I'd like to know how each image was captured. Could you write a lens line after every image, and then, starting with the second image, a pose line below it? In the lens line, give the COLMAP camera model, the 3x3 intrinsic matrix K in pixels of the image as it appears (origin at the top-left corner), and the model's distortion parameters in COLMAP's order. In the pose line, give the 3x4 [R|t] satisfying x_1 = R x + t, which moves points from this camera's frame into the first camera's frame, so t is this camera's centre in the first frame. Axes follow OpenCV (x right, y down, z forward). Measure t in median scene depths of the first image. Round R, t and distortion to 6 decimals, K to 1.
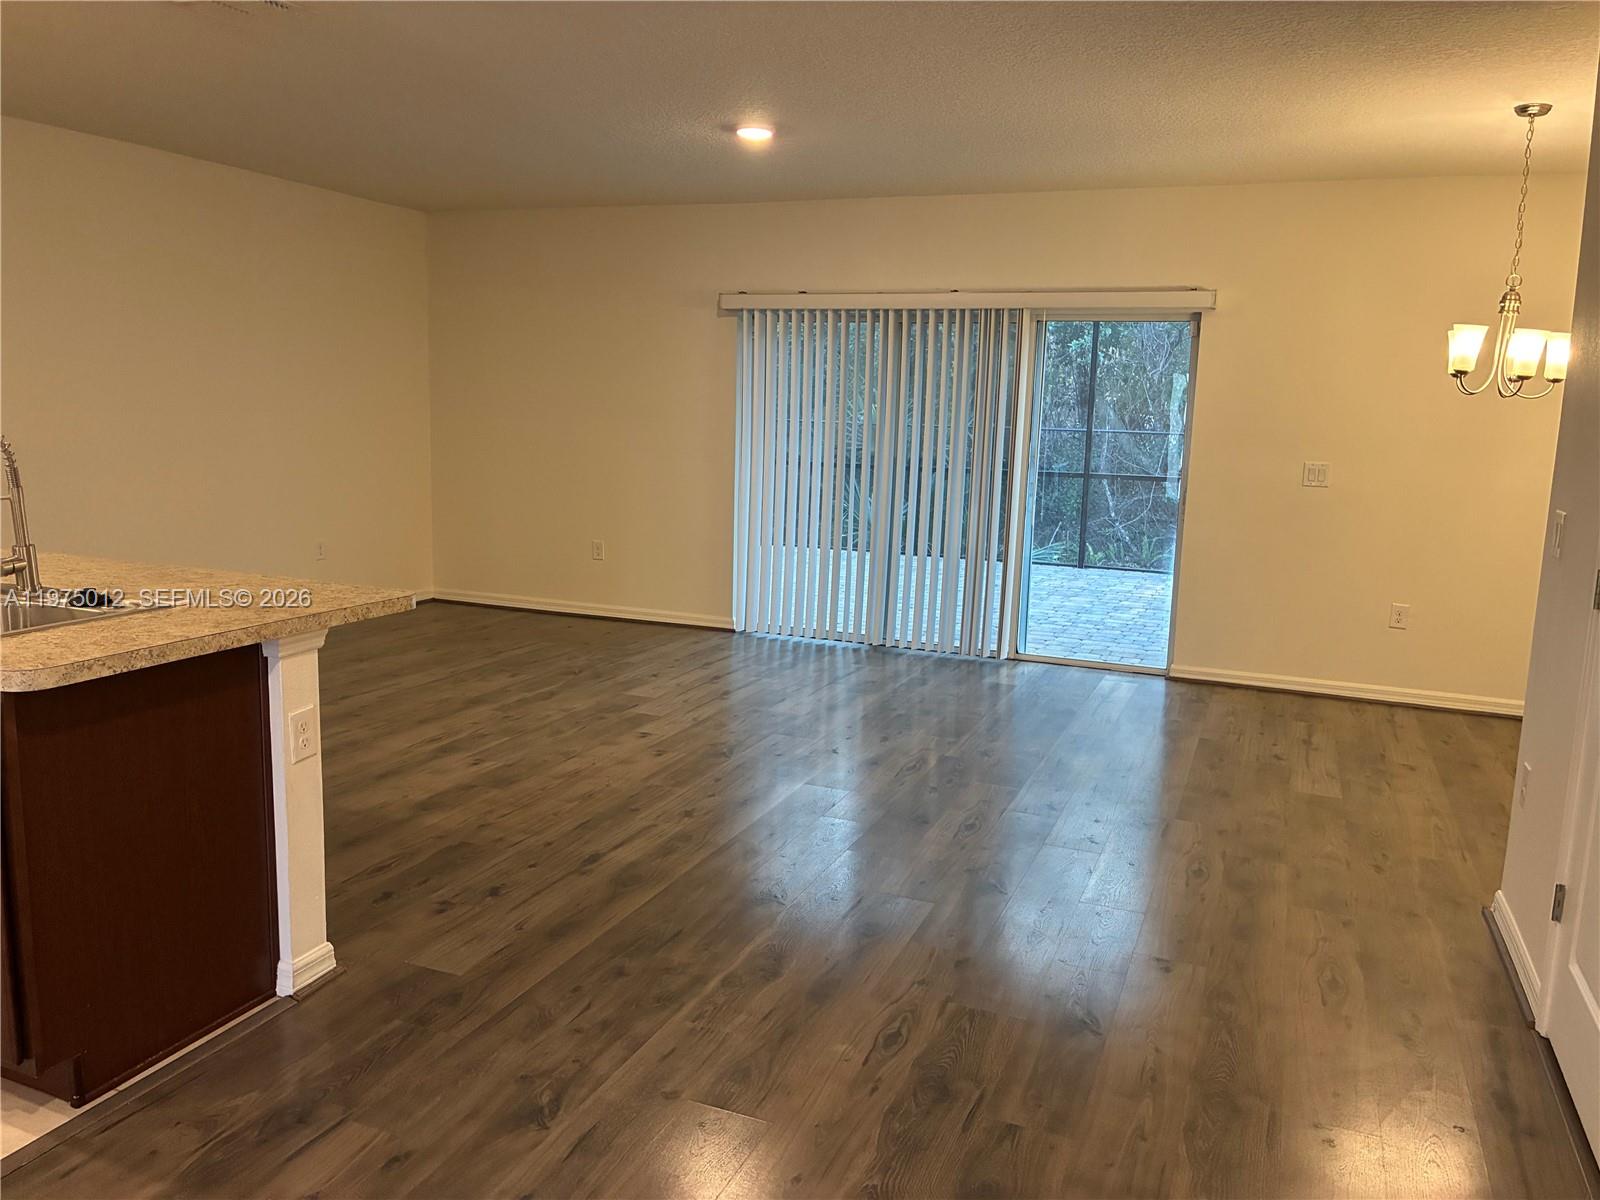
lens RADIAL K [[1216.1, 0, 808.3], [0, 1216.1, 592.6], [0, 0, 1]] dist [0.038835, -0.051340]
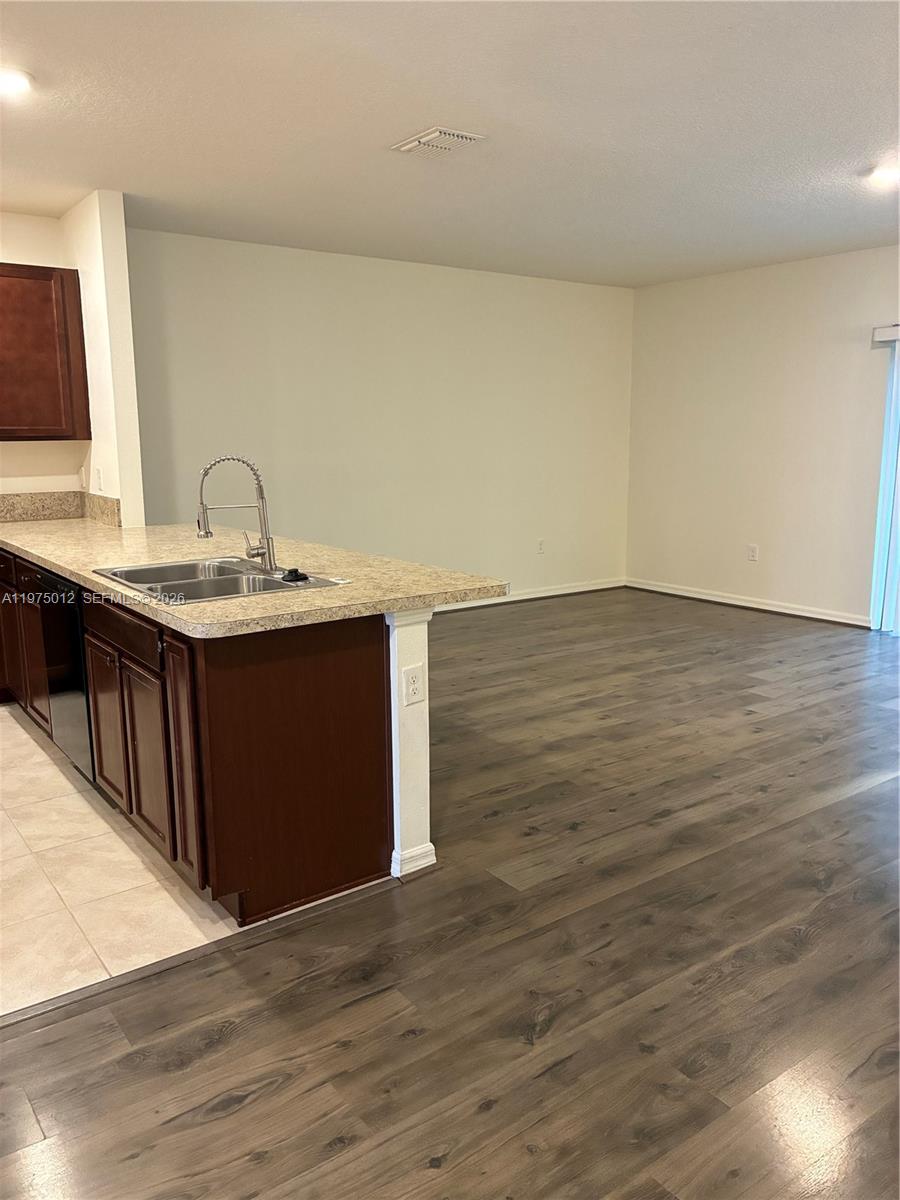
lens RADIAL K [[912.1, 0, 434.6], [0, 912.1, 598.3], [0, 0, 1]] dist [0.038835, -0.051340]
pose [[0.845511, 0.060905, -0.530473, 0.115389], [-0.050686, 0.998142, 0.033813, -0.011936], [0.531547, -0.001702, 0.847027, 0.156684]]
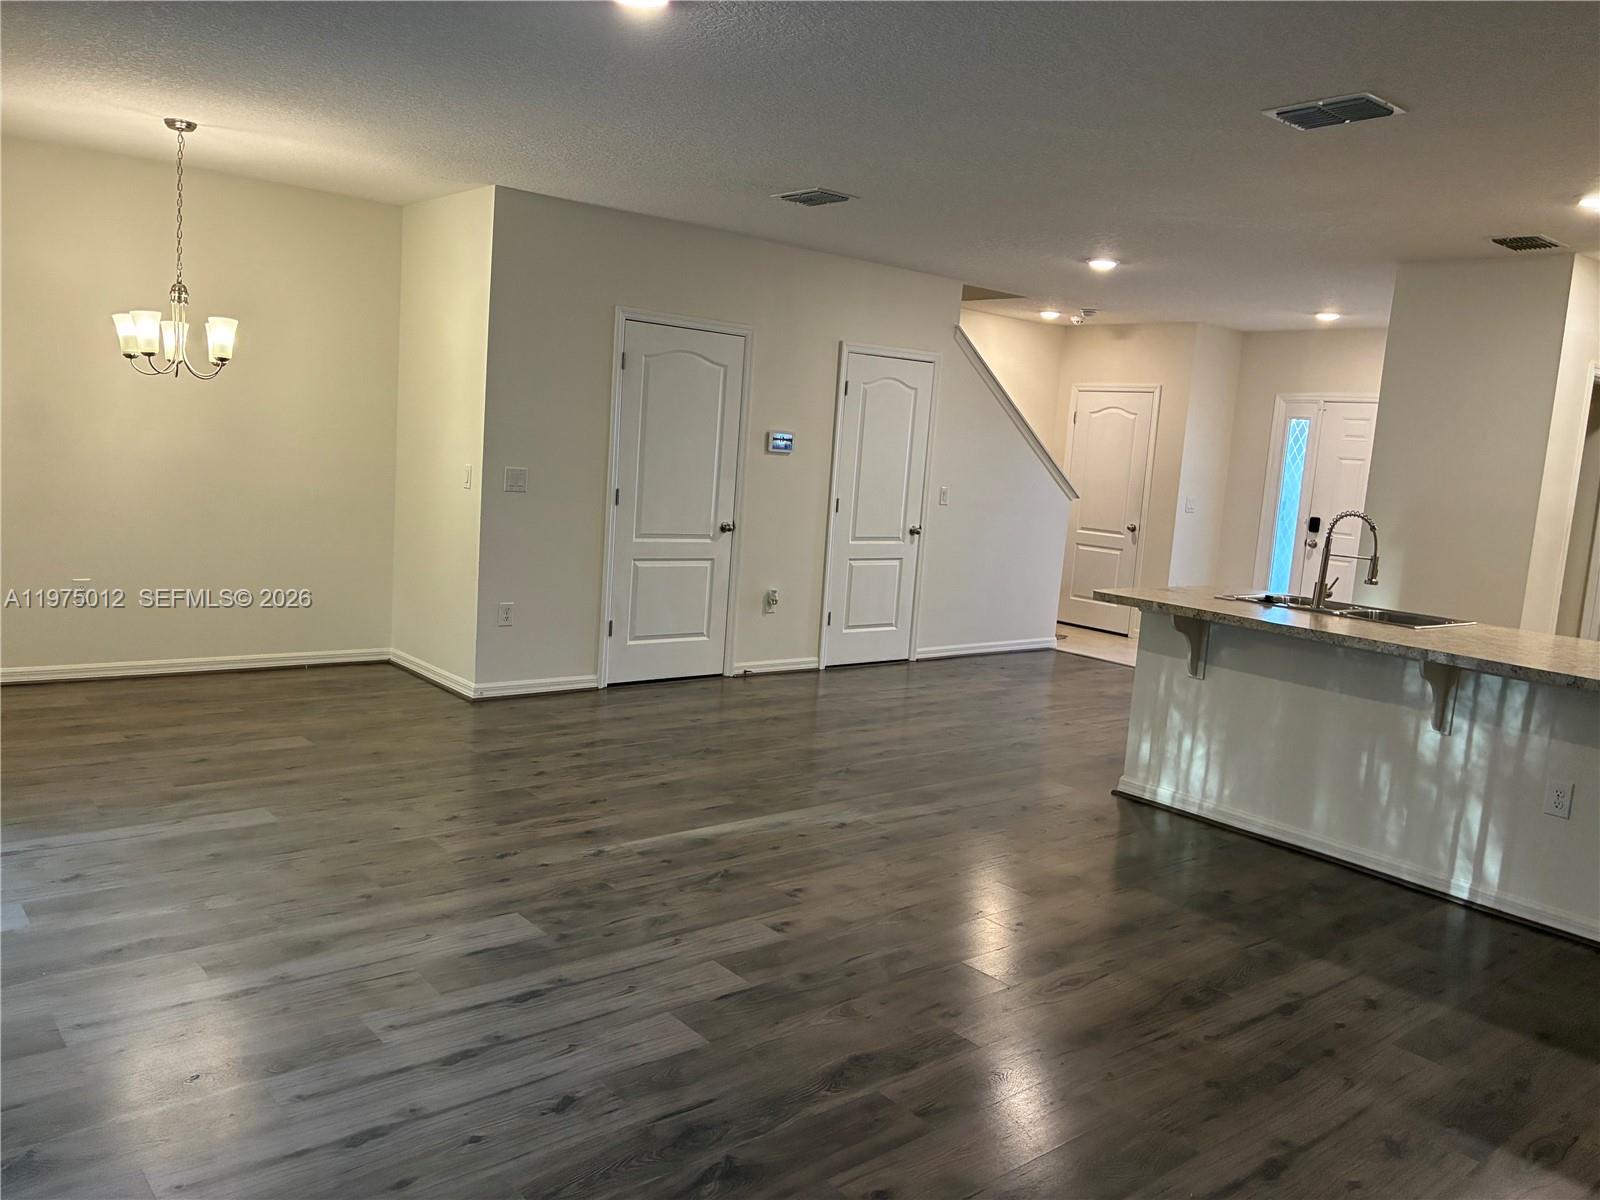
lens RADIAL K [[1216.1, 0, 809.4], [0, 1216.1, 590.5], [0, 0, 1]] dist [0.038835, -0.051340]
pose [[-0.878333, -0.152533, 0.453062, -0.734773], [-0.025648, 0.961401, 0.273953, -0.440701], [-0.477361, 0.229001, -0.848343, 2.589112]]
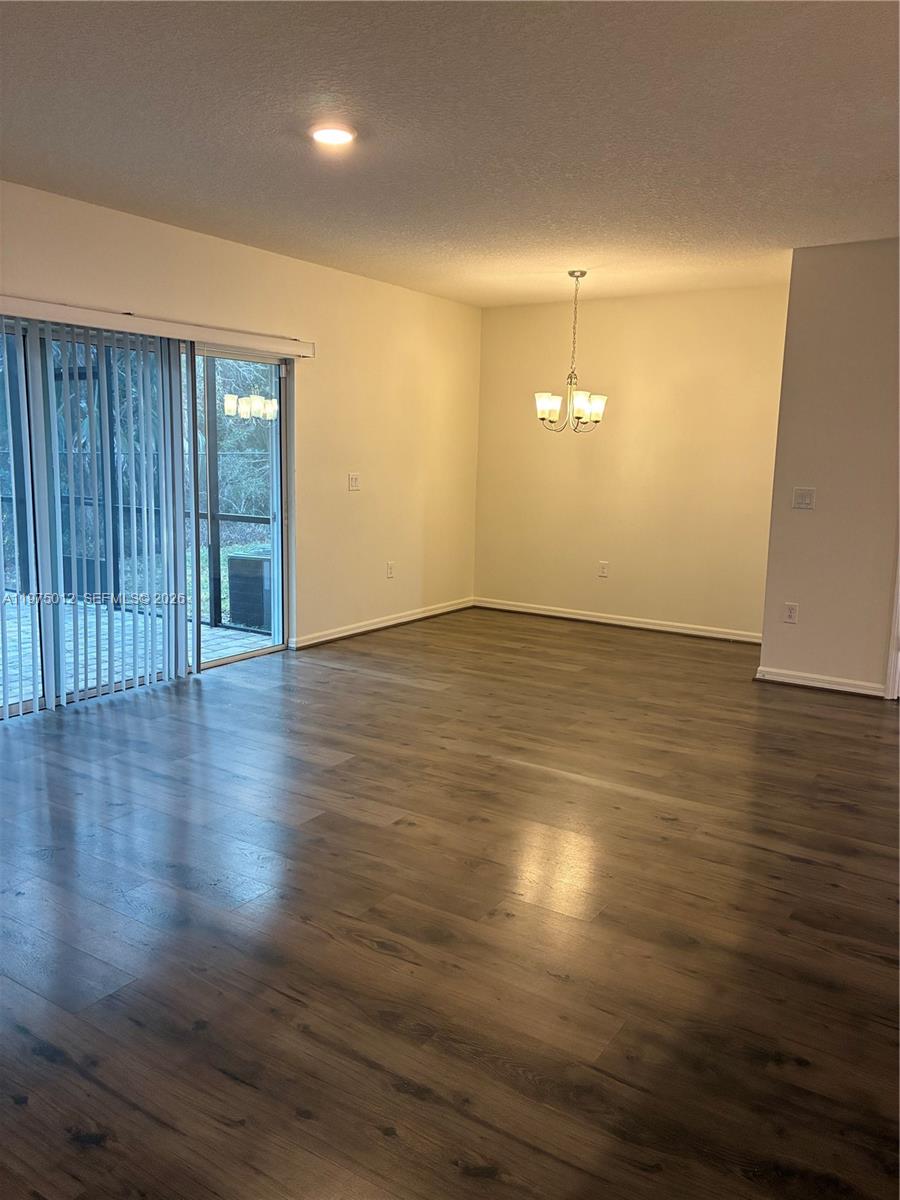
lens RADIAL K [[912.1, 0, 451.6], [0, 912.1, 593.0], [0, 0, 1]] dist [0.038835, -0.051340]
pose [[0.198748, -0.182001, 0.963003, -1.229161], [0.138913, 0.977916, 0.156150, -0.240917], [-0.970156, 0.102739, 0.219641, 1.348391]]
